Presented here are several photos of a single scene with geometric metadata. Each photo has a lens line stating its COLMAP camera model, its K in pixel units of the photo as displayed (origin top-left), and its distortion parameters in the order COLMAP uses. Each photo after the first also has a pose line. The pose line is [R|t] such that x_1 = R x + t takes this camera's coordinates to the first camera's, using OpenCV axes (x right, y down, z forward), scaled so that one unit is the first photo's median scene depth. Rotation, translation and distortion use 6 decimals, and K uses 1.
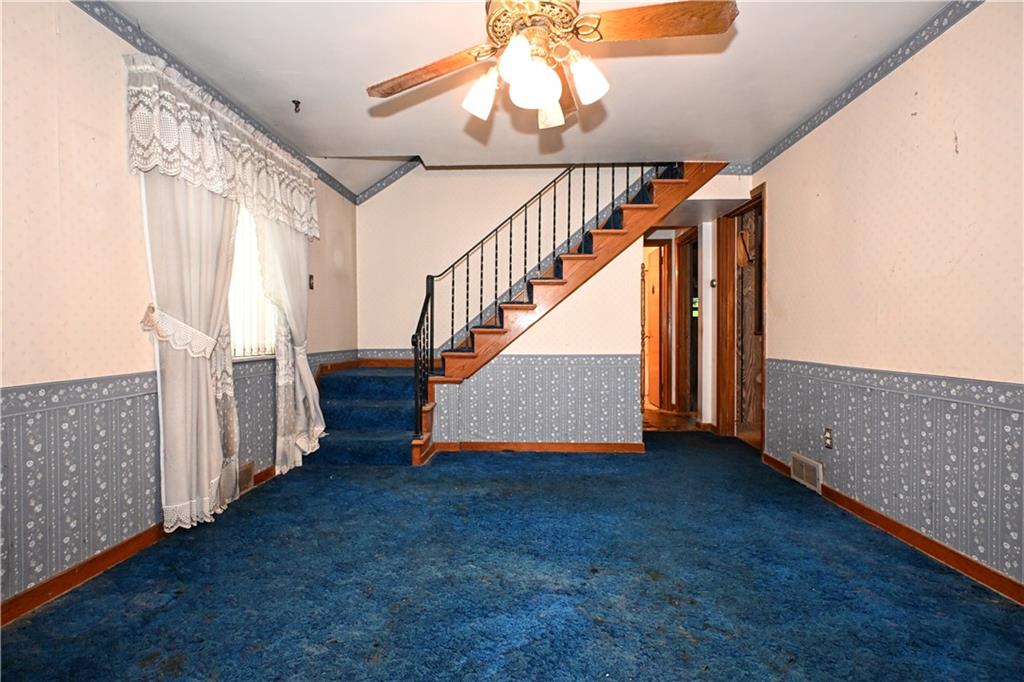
lens RADIAL K [[503.5, 0, 511.0], [0, 503.5, 338.5], [0, 0, 1]] dist [-0.001823, 0.001614]
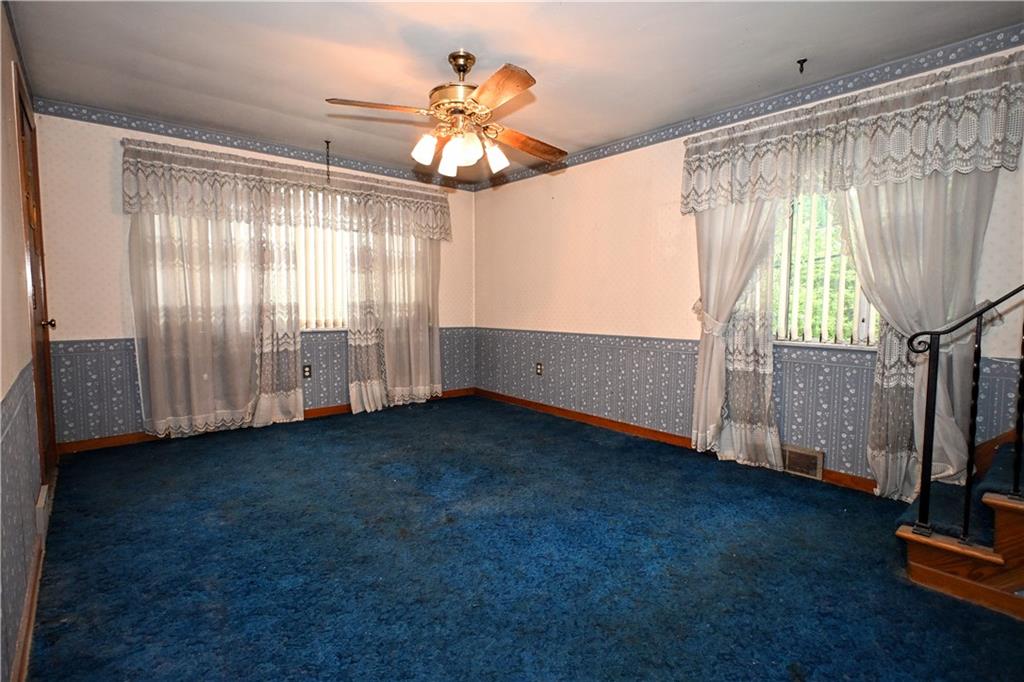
lens RADIAL K [[503.5, 0, 510.3], [0, 503.5, 339.1], [0, 0, 1]] dist [-0.001823, 0.001614]
pose [[-0.730271, 0.048601, -0.681427, 0.841500], [-0.011962, 0.996404, 0.083886, -0.067728], [0.683053, 0.069411, -0.727063, 1.905721]]
